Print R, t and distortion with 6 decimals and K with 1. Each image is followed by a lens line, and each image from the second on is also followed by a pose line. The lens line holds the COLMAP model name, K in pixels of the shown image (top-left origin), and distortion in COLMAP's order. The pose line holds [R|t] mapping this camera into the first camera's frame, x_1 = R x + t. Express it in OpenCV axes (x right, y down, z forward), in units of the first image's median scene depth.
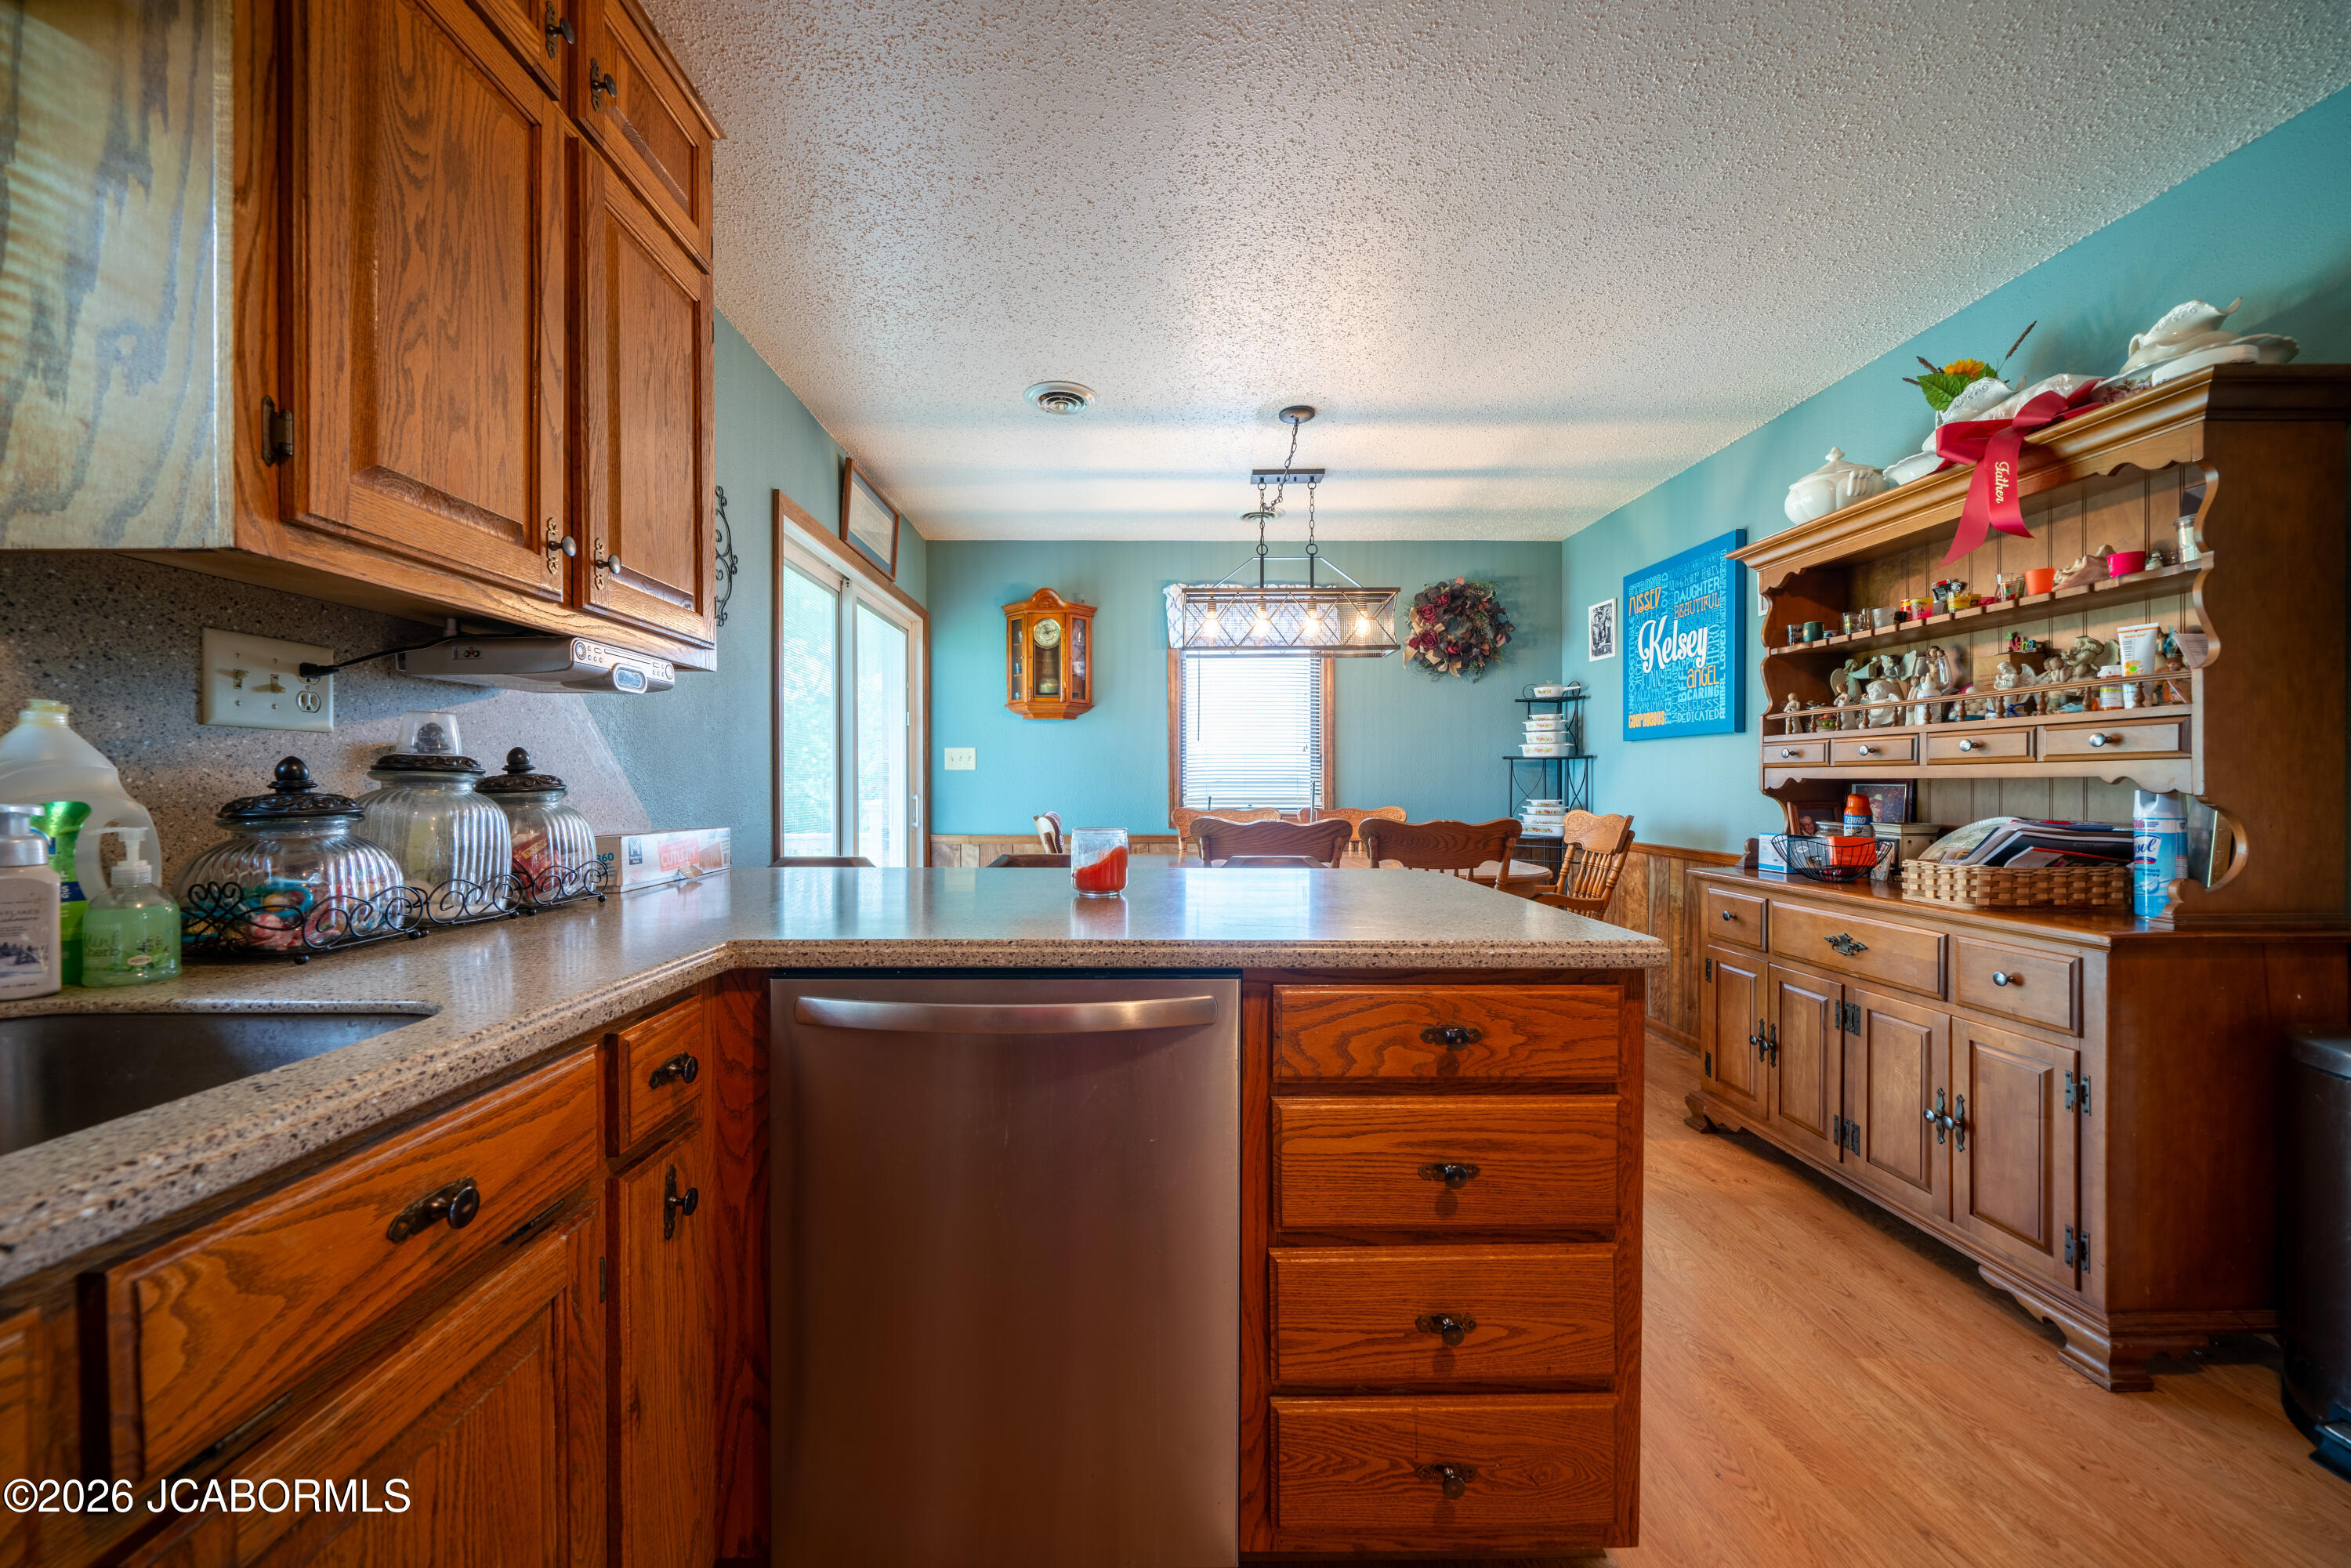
lens RADIAL K [[844.8, 0, 1165.3], [0, 844.8, 779.4], [0, 0, 1]] dist [-0.006194, 0.000641]
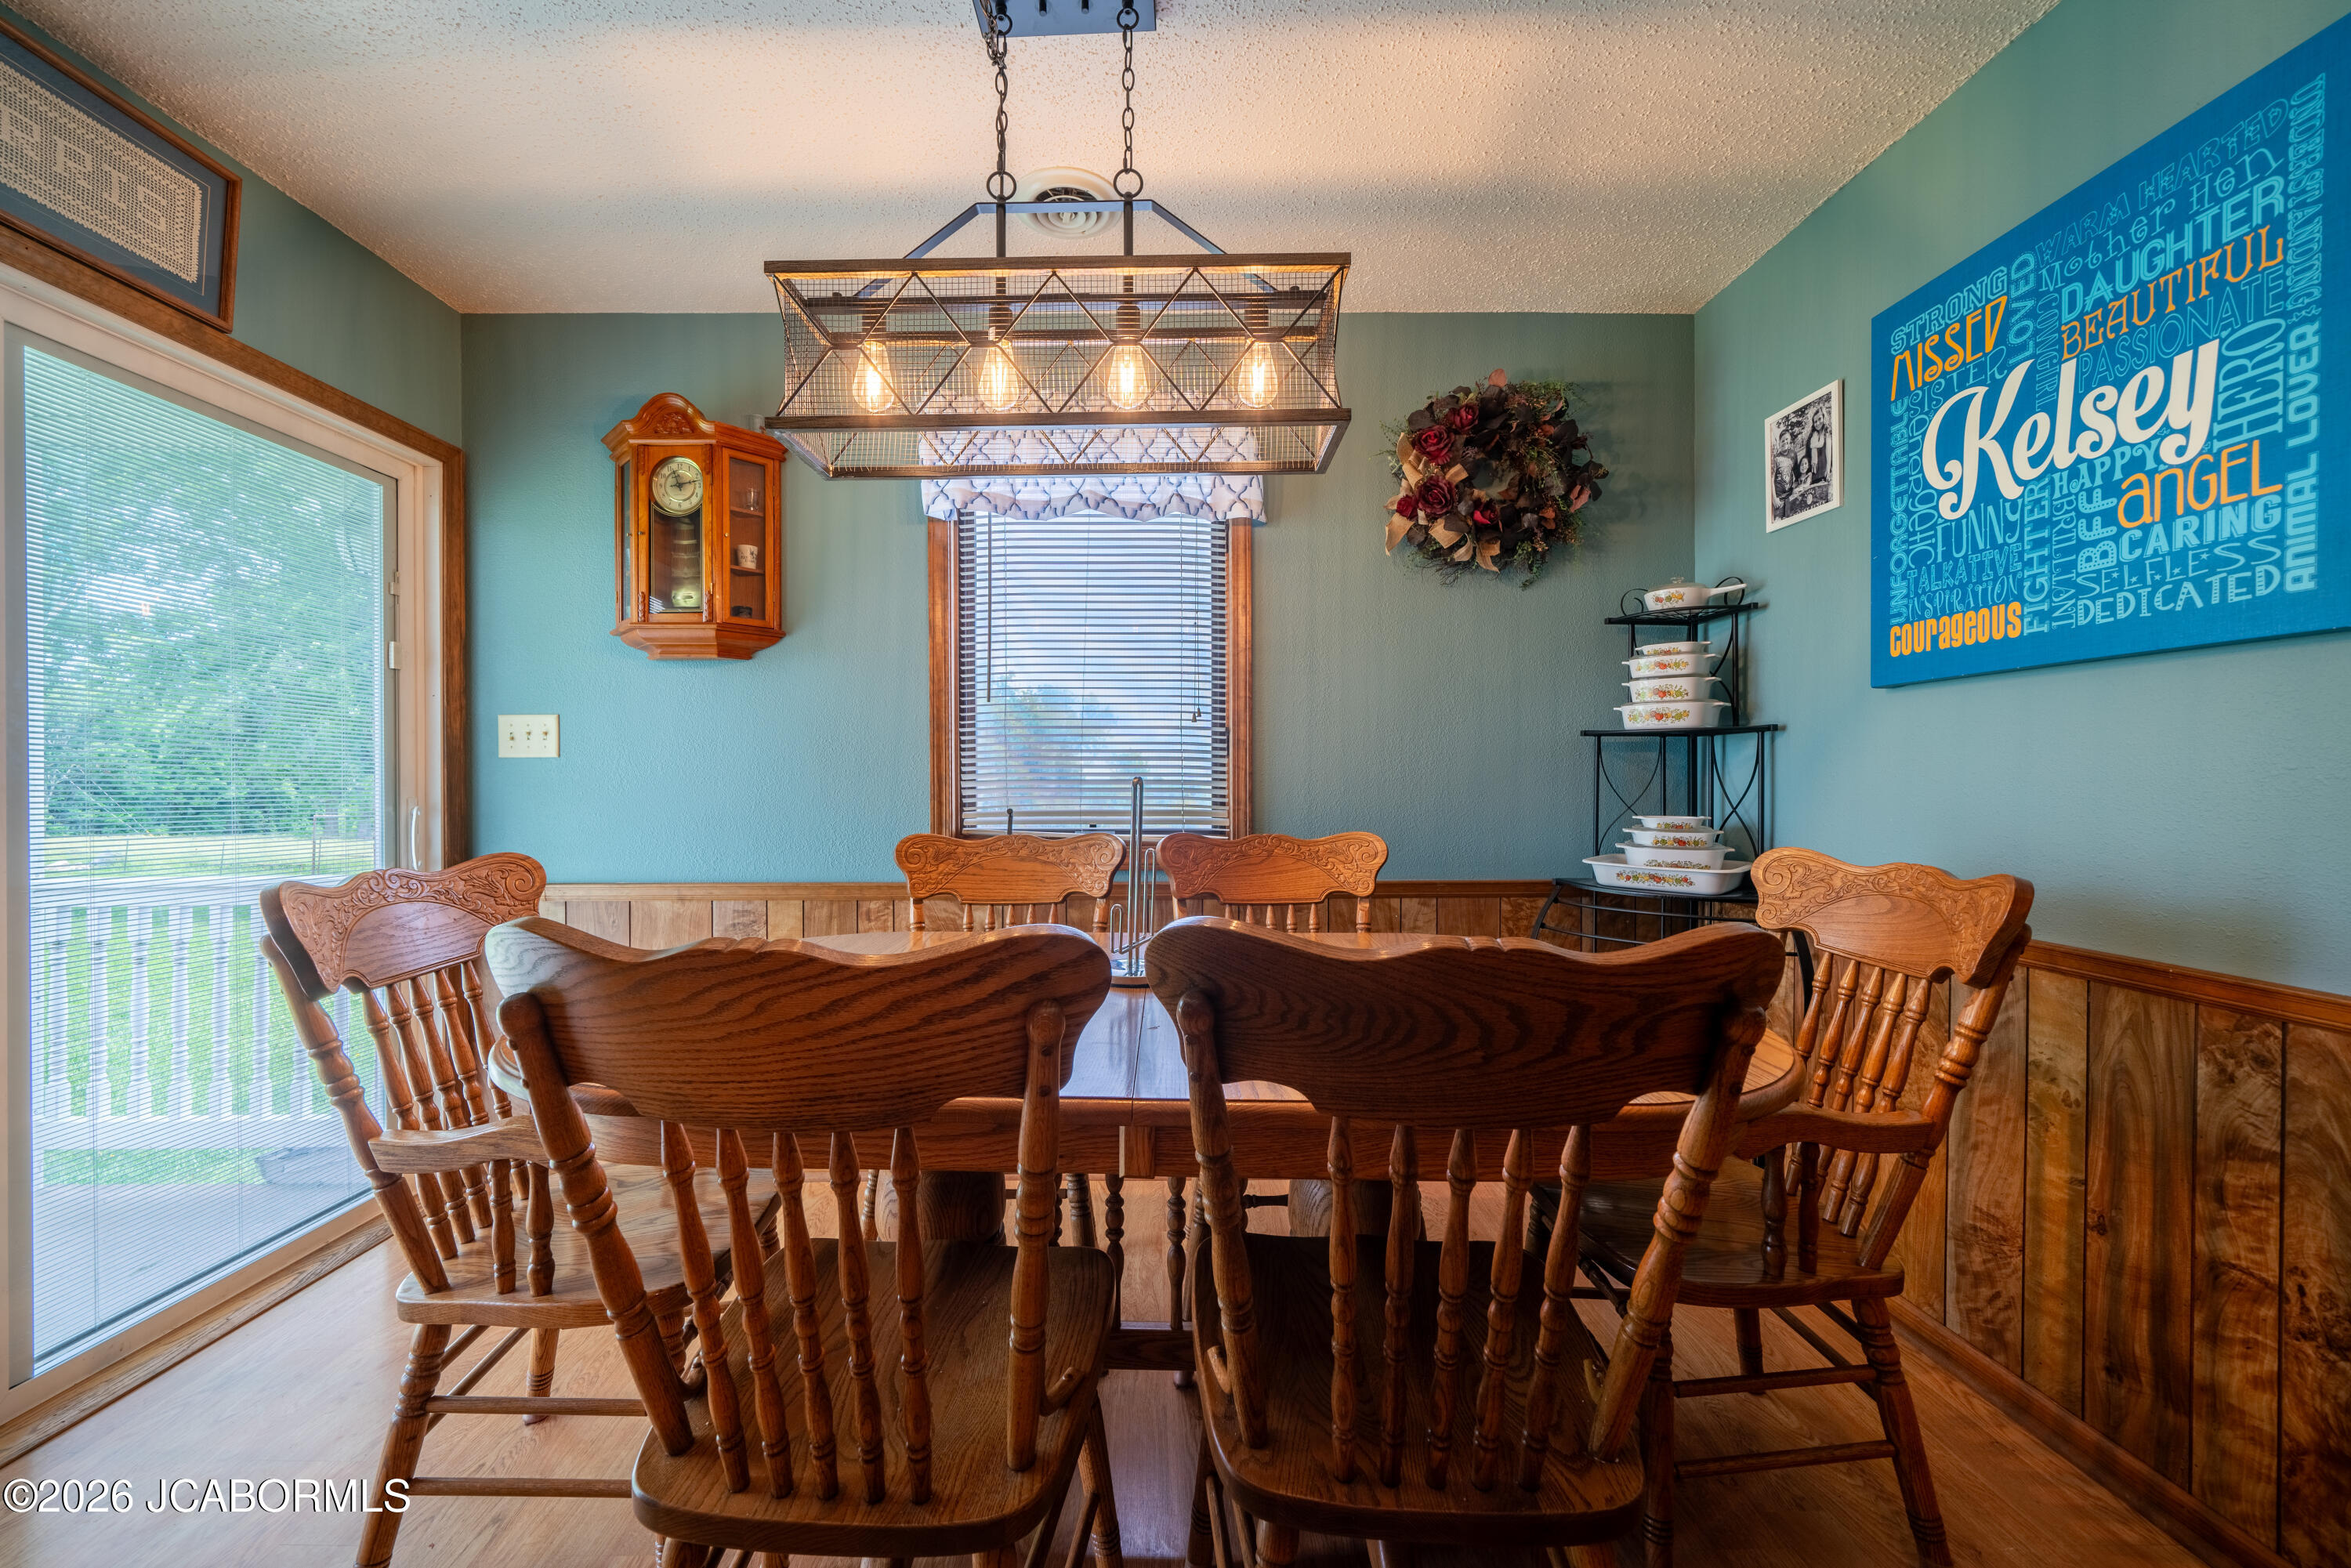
lens RADIAL K [[881.1, 0, 1163.1], [0, 881.1, 786.1], [0, 0, 1]] dist [-0.004363, 0.000127]
pose [[0.999972, -0.001231, -0.007448, 0.201579], [0.001301, 0.999955, 0.009438, 0.001754], [0.007436, -0.009447, 0.999928, 0.620708]]
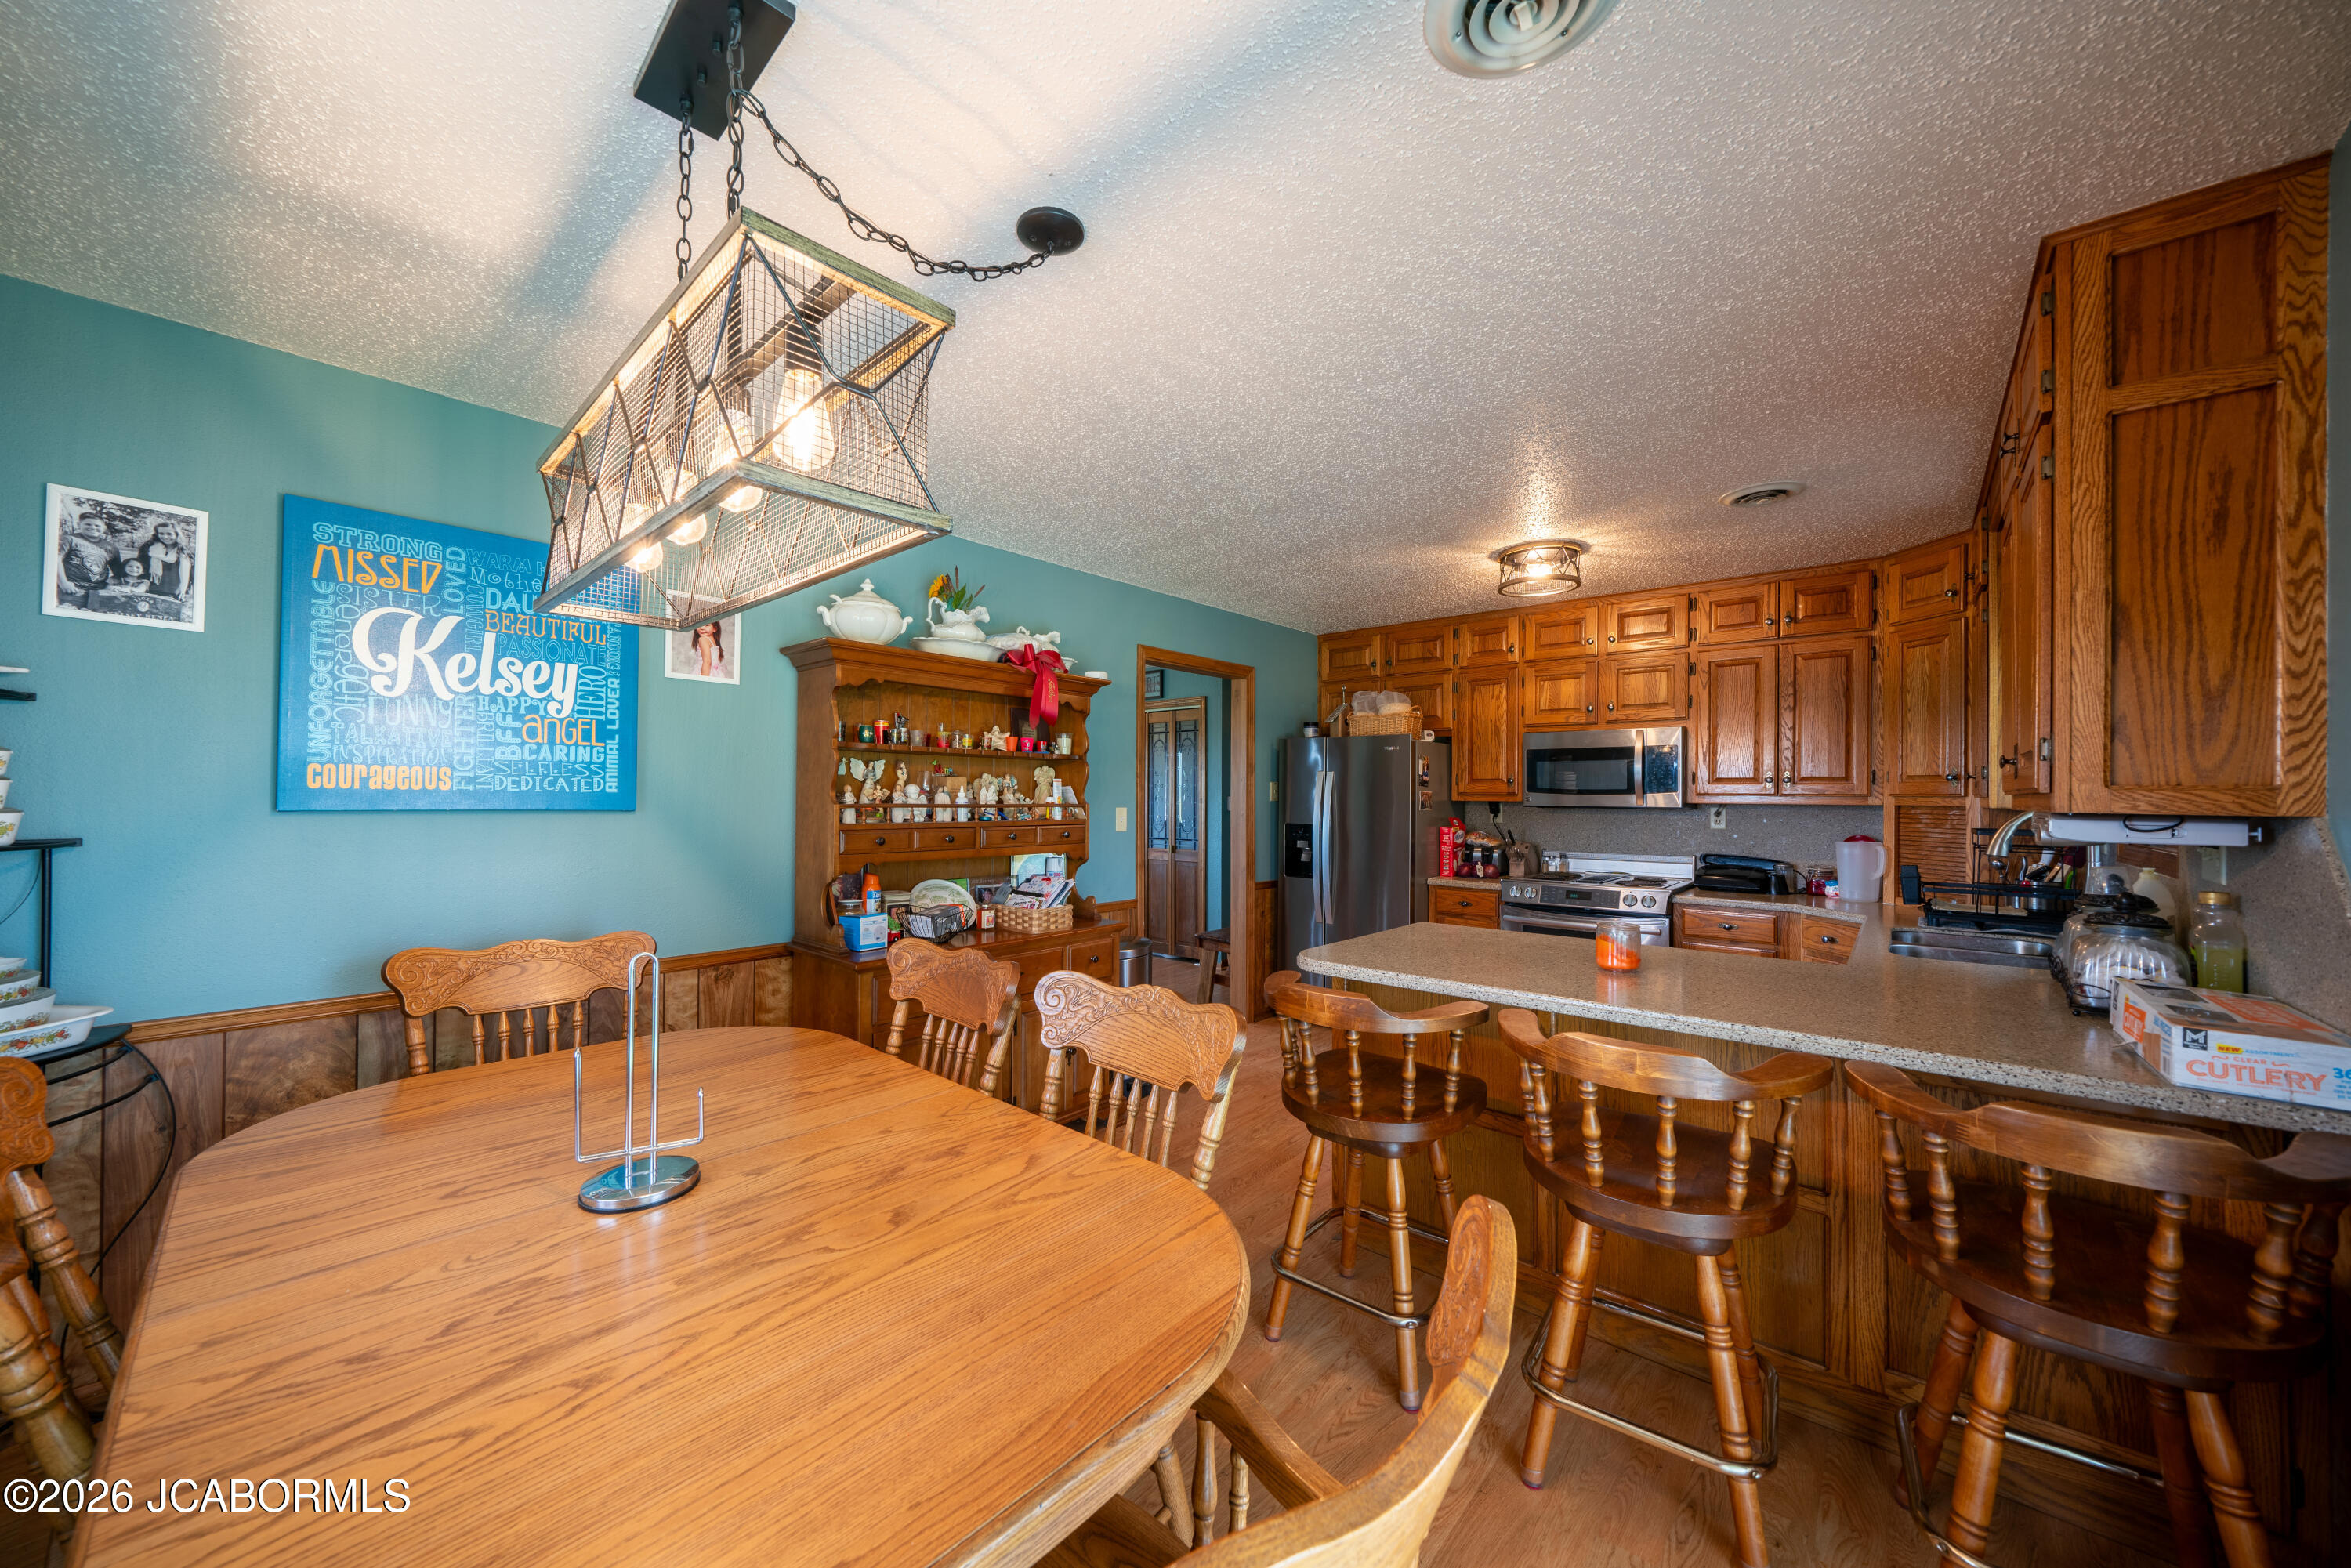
lens RADIAL K [[844.8, 0, 1154.9], [0, 844.8, 791.4], [0, 0, 1]] dist [-0.006194, 0.000641]
pose [[-0.724396, -0.000806, 0.689384, -0.227829], [-0.008838, 0.999928, -0.008117, -0.068193], [-0.689328, -0.011973, -0.724351, 1.169022]]
